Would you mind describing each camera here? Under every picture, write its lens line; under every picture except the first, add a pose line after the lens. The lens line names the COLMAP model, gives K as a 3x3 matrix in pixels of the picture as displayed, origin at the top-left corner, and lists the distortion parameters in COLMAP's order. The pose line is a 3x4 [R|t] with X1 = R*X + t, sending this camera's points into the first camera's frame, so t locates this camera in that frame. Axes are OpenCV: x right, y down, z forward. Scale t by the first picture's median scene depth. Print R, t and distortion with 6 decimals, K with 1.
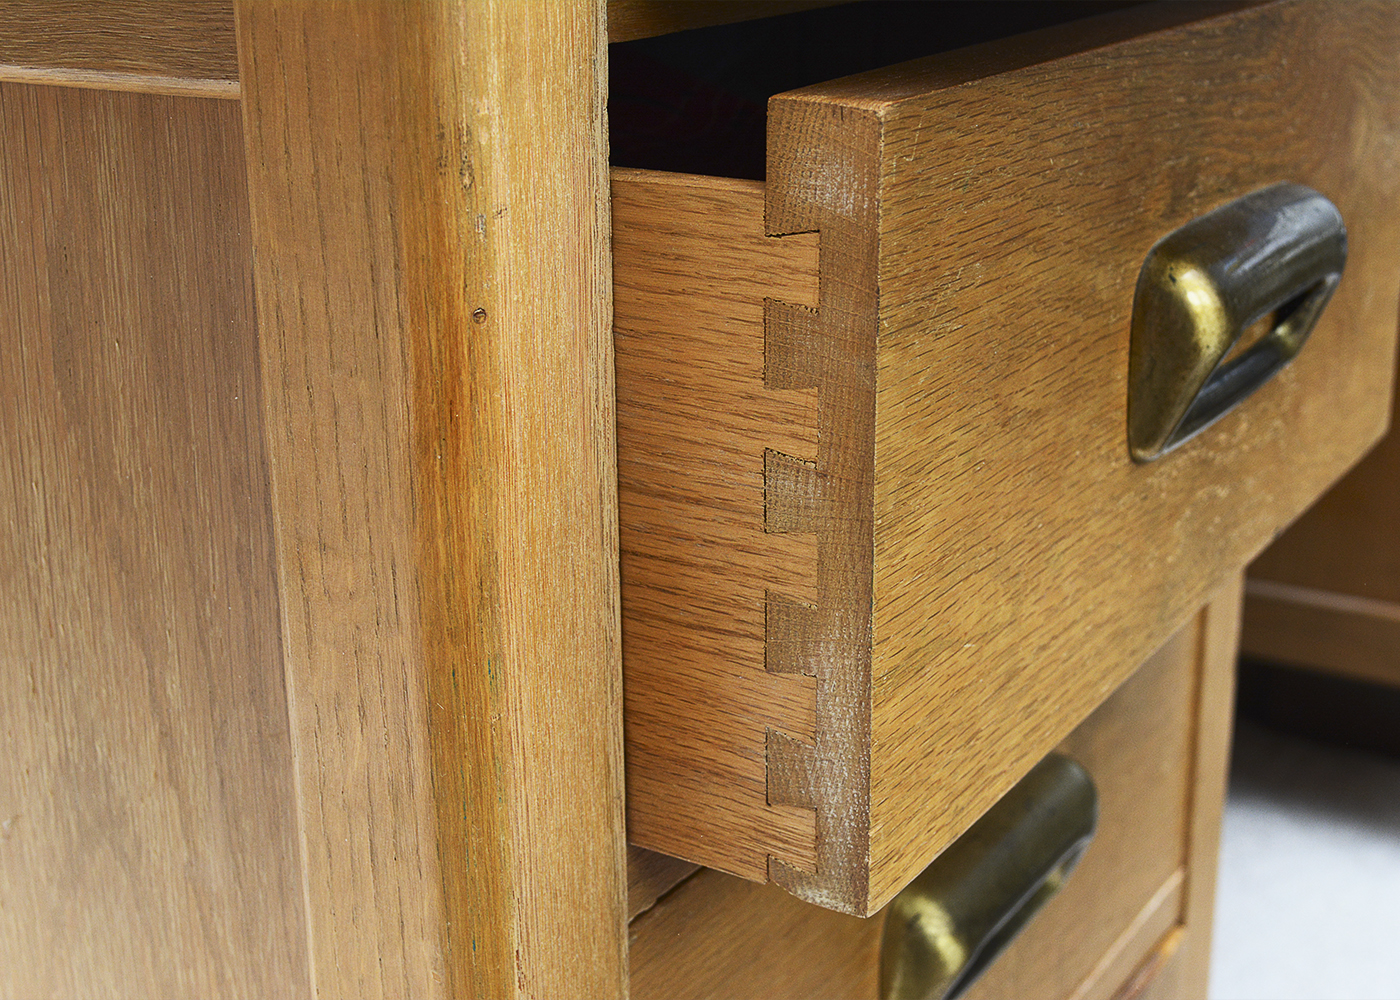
lens RADIAL K [[2078.8, 0, 697.8], [0, 2078.8, 503.1], [0, 0, 1]] dist [-0.015123, 0.000000]
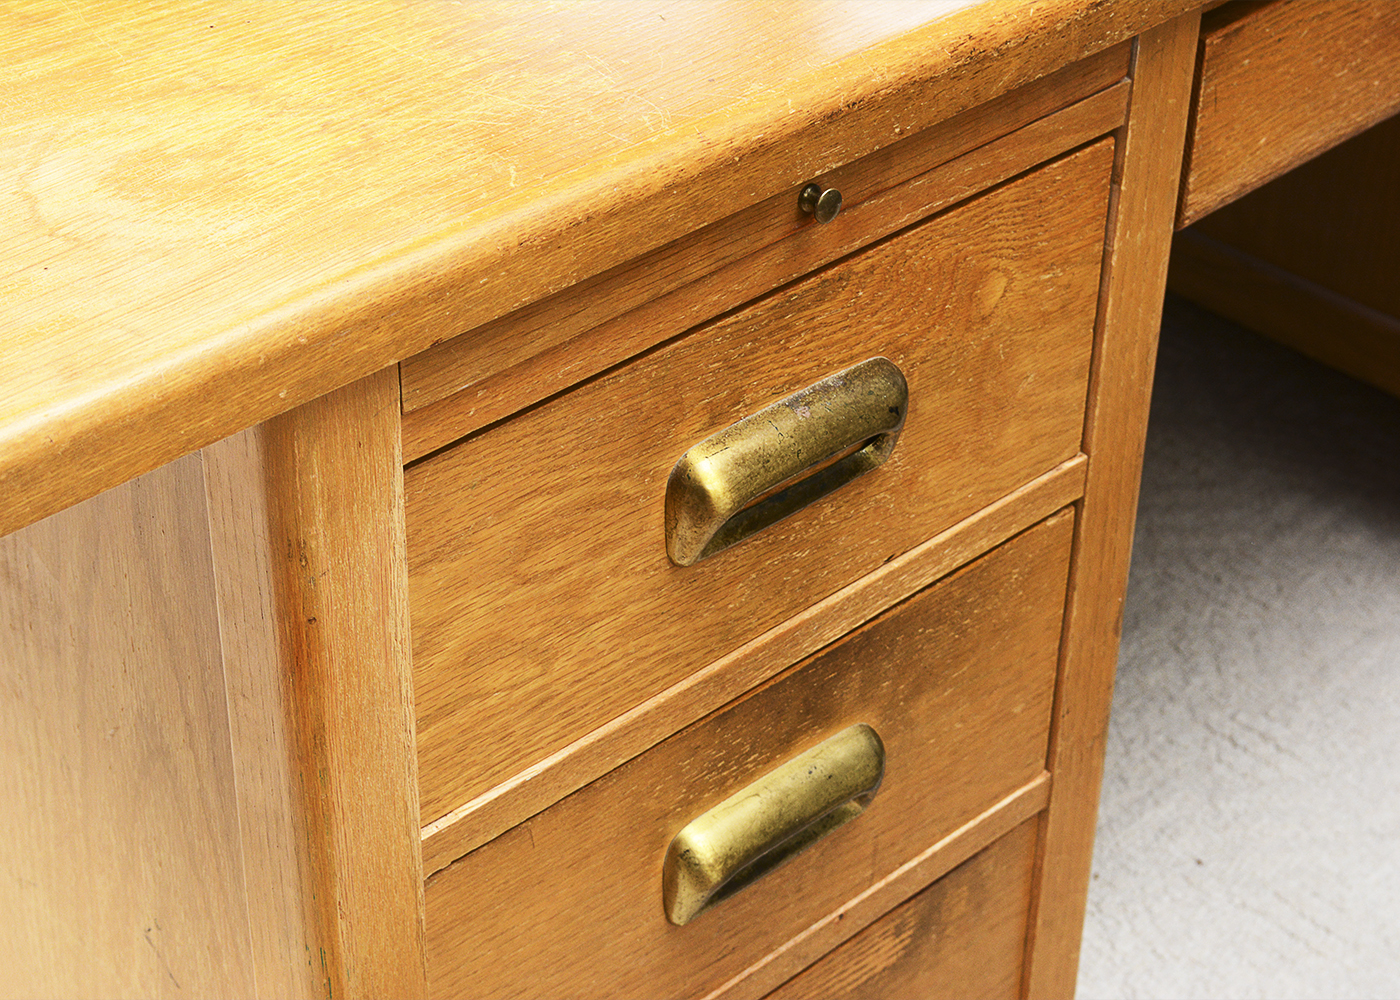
lens RADIAL K [[2842.8, 0, 700.1], [0, 2842.8, 499.2], [0, 0, 1]] dist [0.005346, 0.000000]
pose [[0.966965, 0.163992, -0.195157, 0.690168], [-0.103046, 0.951717, 0.289164, -0.932656], [0.233155, -0.259501, 0.937176, -1.262040]]
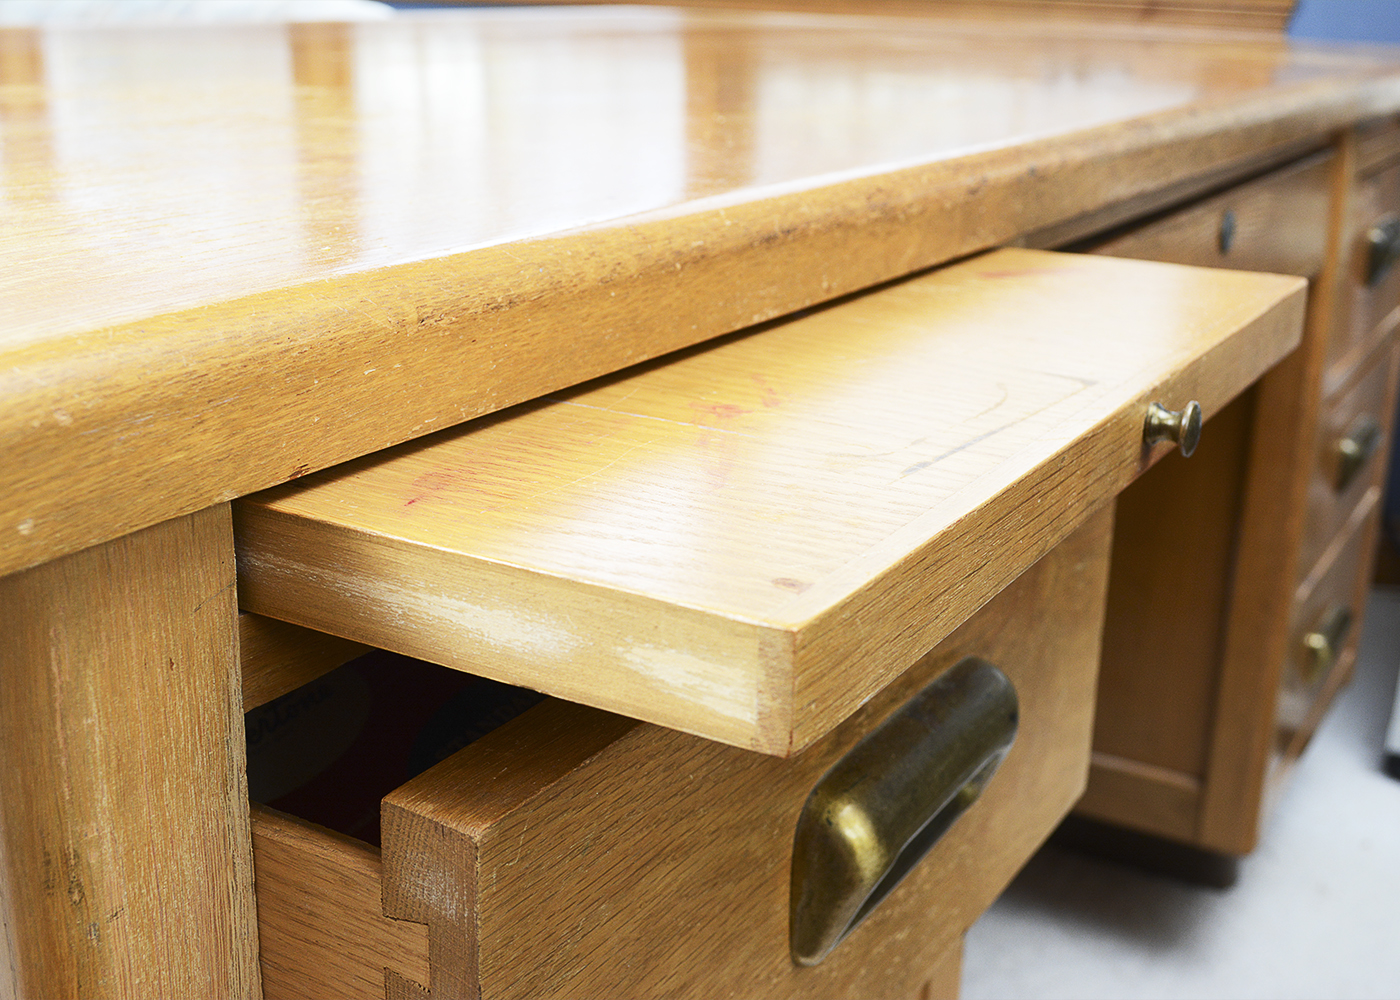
lens RADIAL K [[1678.9, 0, 702.3], [0, 1678.9, 492.8], [0, 0, 1]] dist [-0.051280, 0.000000]
pose [[0.999167, 0.025473, 0.031873, 0.157677], [-0.024979, 0.999563, -0.015803, -0.325159], [-0.032261, 0.014994, 0.999367, 0.141182]]
